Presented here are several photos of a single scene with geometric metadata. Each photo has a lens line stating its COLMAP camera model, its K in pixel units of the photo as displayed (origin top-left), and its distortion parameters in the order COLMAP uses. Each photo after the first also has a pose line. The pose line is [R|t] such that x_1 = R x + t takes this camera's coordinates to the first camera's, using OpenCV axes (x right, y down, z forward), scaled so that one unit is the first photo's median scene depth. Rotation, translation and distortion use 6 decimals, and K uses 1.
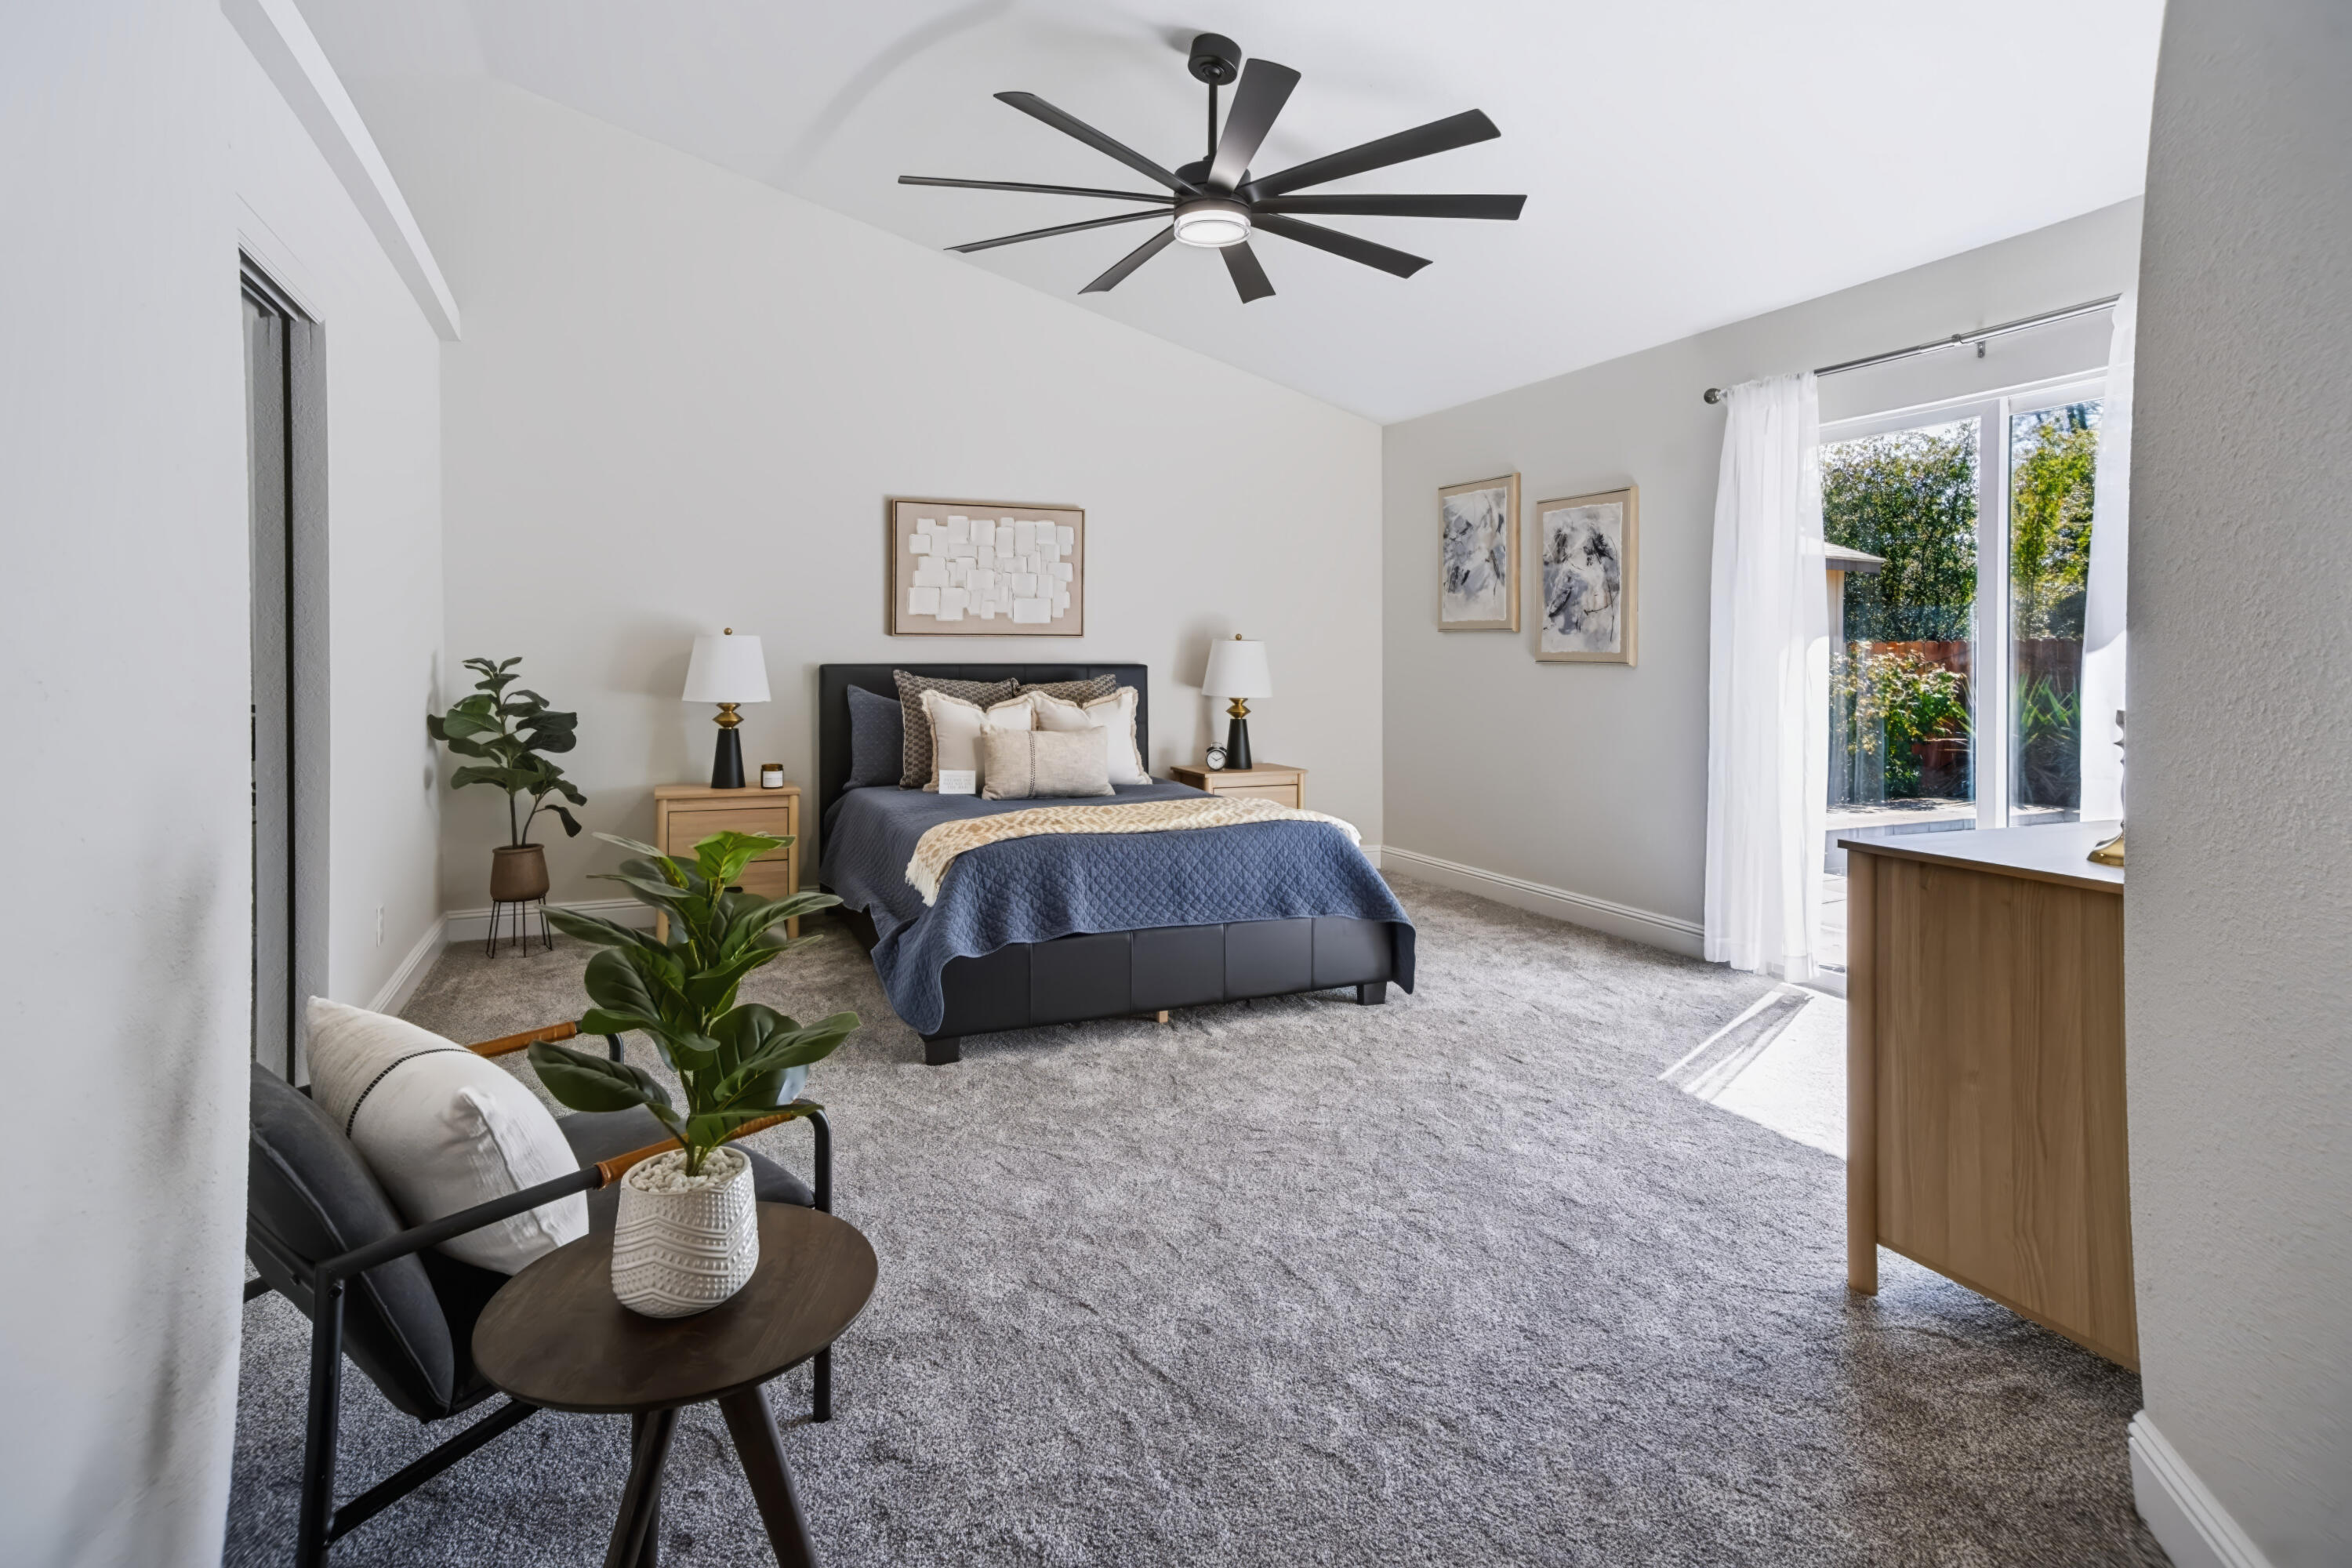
lens RADIAL K [[1150.7, 0, 1180.9], [0, 1150.7, 708.5], [0, 0, 1]] dist [-0.074394, 0.085484]
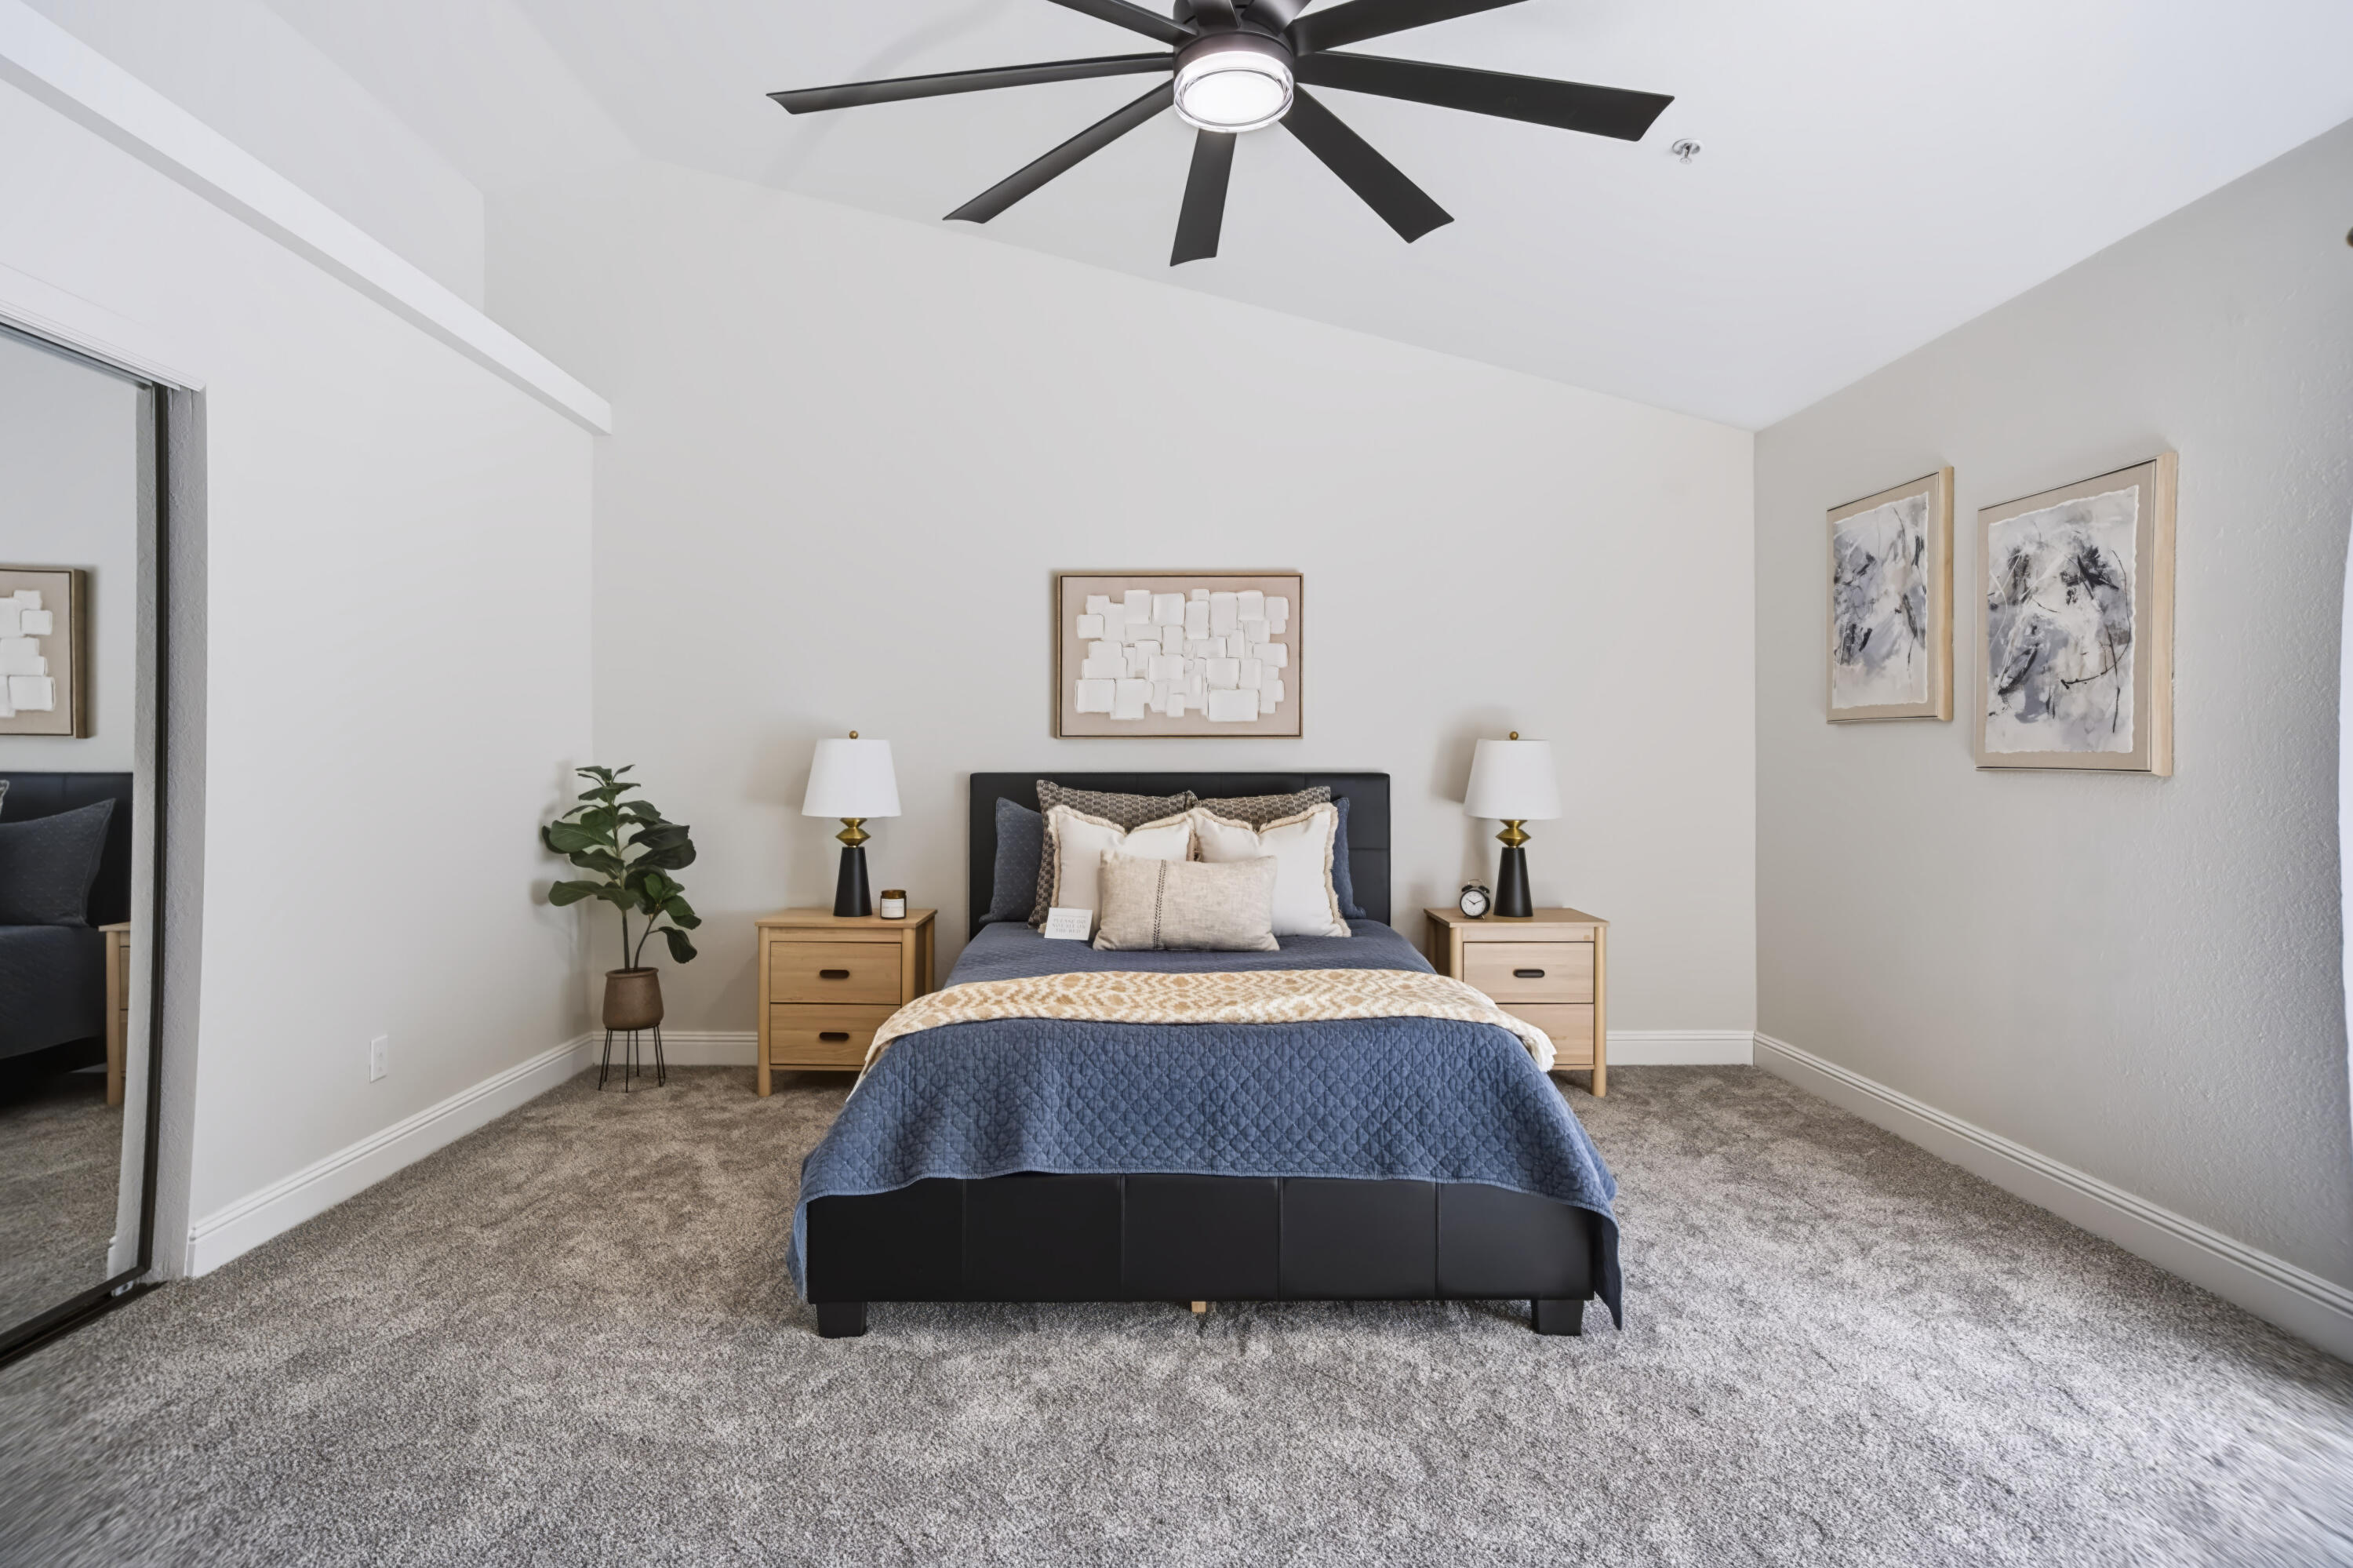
lens RADIAL K [[1183.6, 0, 1176.5], [0, 1183.6, 784.0], [0, 0, 1]] dist [-0.056327, 0.076818]
pose [[0.916243, 0.003682, -0.400606, 0.180348], [-0.014953, 0.999575, -0.025012, -0.011065], [0.400344, 0.028908, 0.915909, 0.267680]]
